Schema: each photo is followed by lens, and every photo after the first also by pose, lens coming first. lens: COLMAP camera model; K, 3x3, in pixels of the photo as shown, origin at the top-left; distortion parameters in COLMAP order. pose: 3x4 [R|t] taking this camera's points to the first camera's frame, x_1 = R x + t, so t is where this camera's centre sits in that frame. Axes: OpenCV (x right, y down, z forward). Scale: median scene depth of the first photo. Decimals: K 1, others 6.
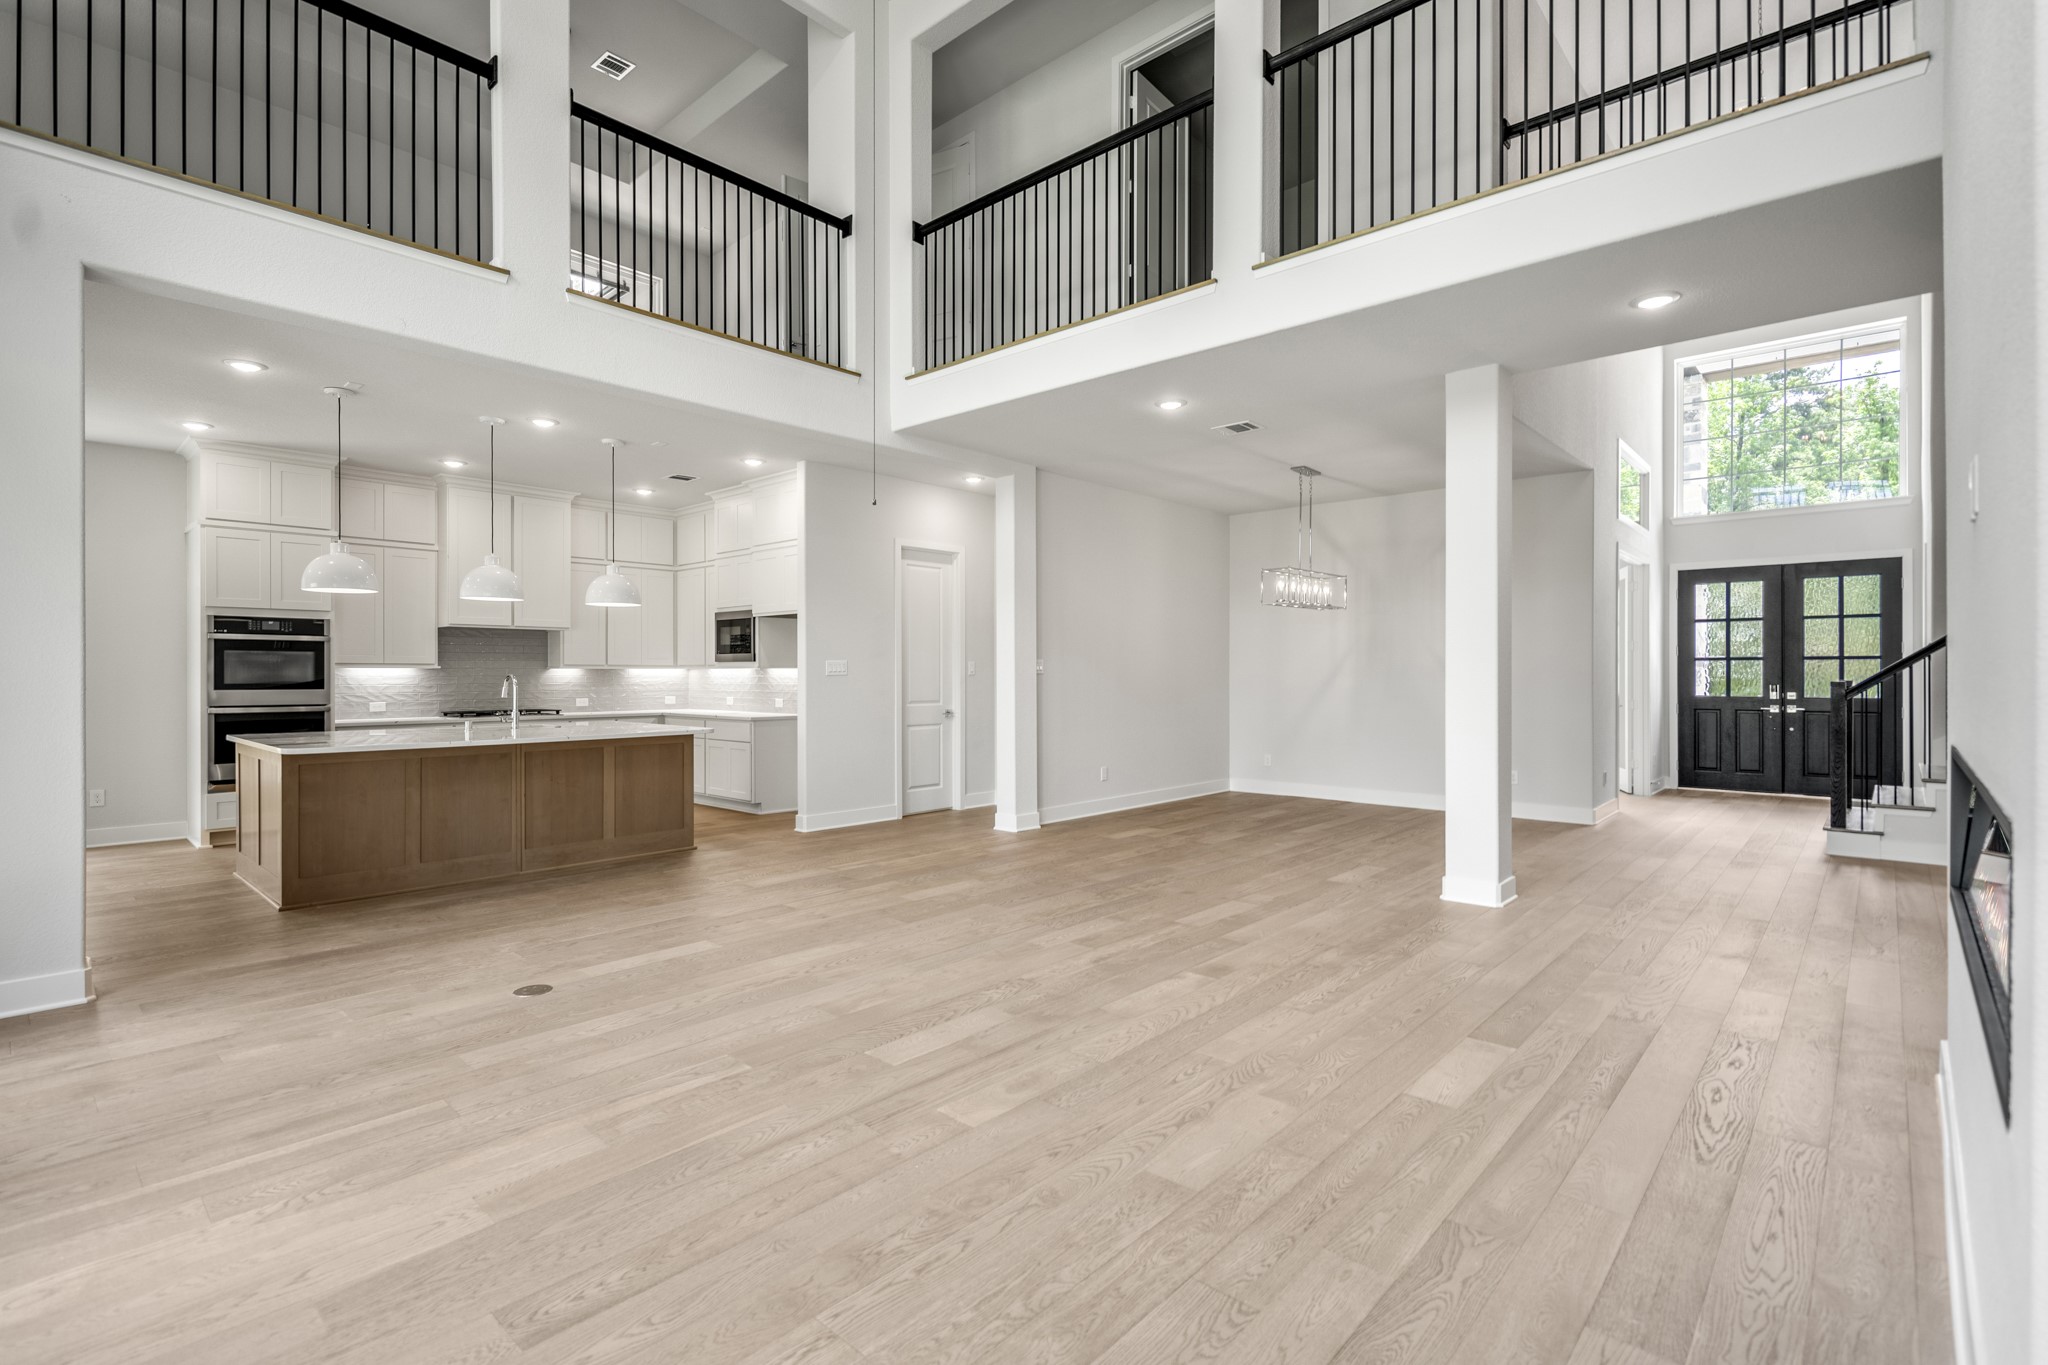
lens RADIAL K [[943.7, 0, 1021.5], [0, 943.7, 674.4], [0, 0, 1]] dist [0.001891, -0.000703]
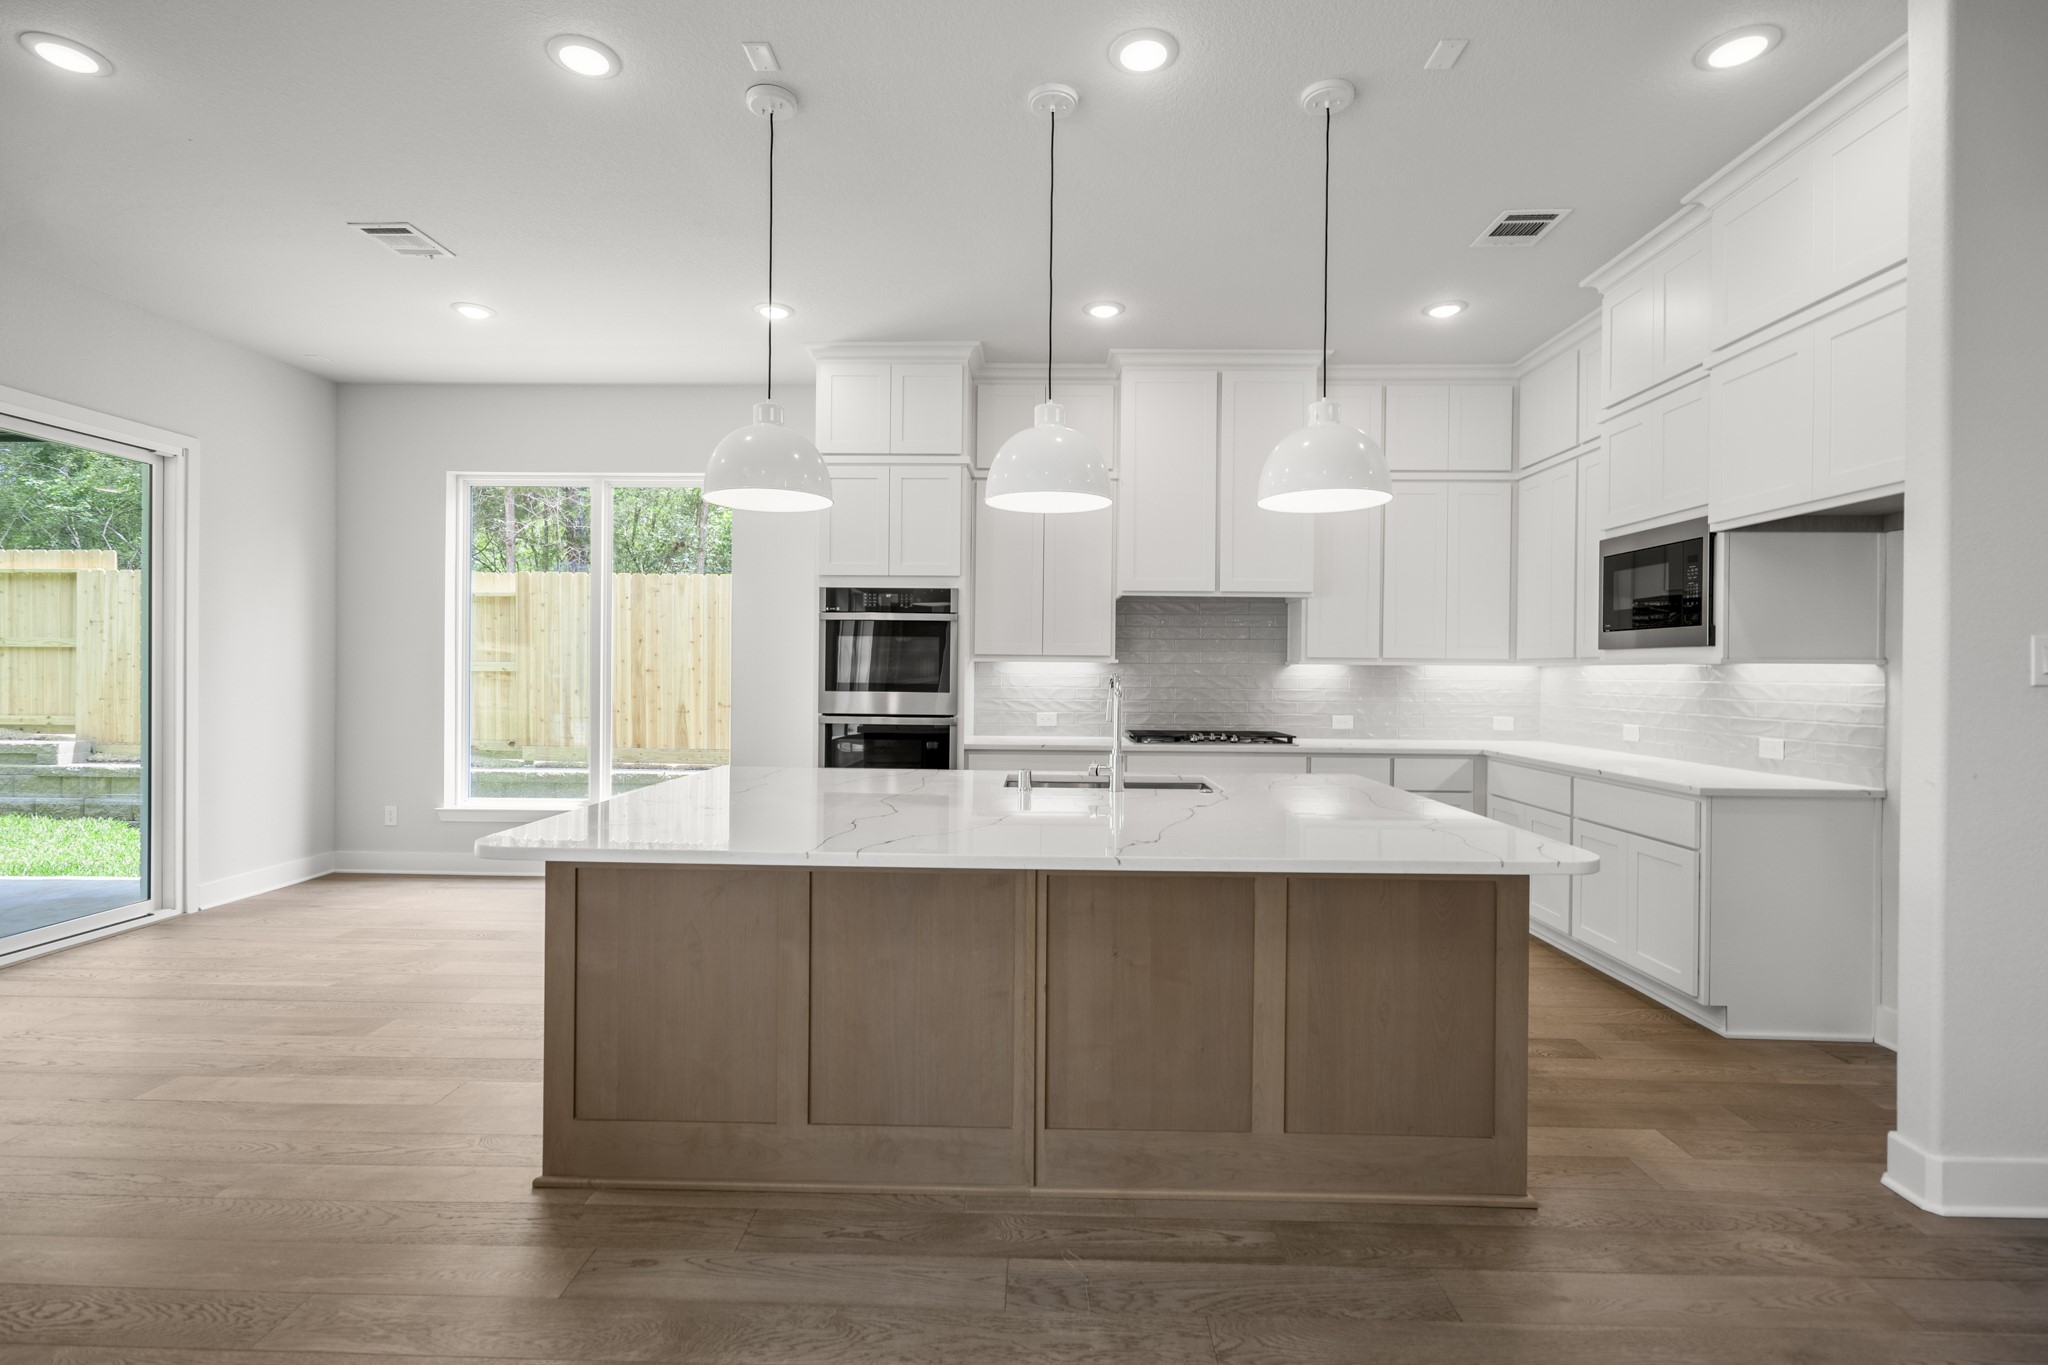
lens RADIAL K [[943.7, 0, 1021.5], [0, 943.7, 674.4], [0, 0, 1]] dist [0.001891, -0.000703]
pose [[0.654593, 0.010025, -0.755915, -0.189941], [-0.010055, 0.999939, 0.004554, -0.000818], [0.755915, 0.004619, 0.654654, 0.574863]]
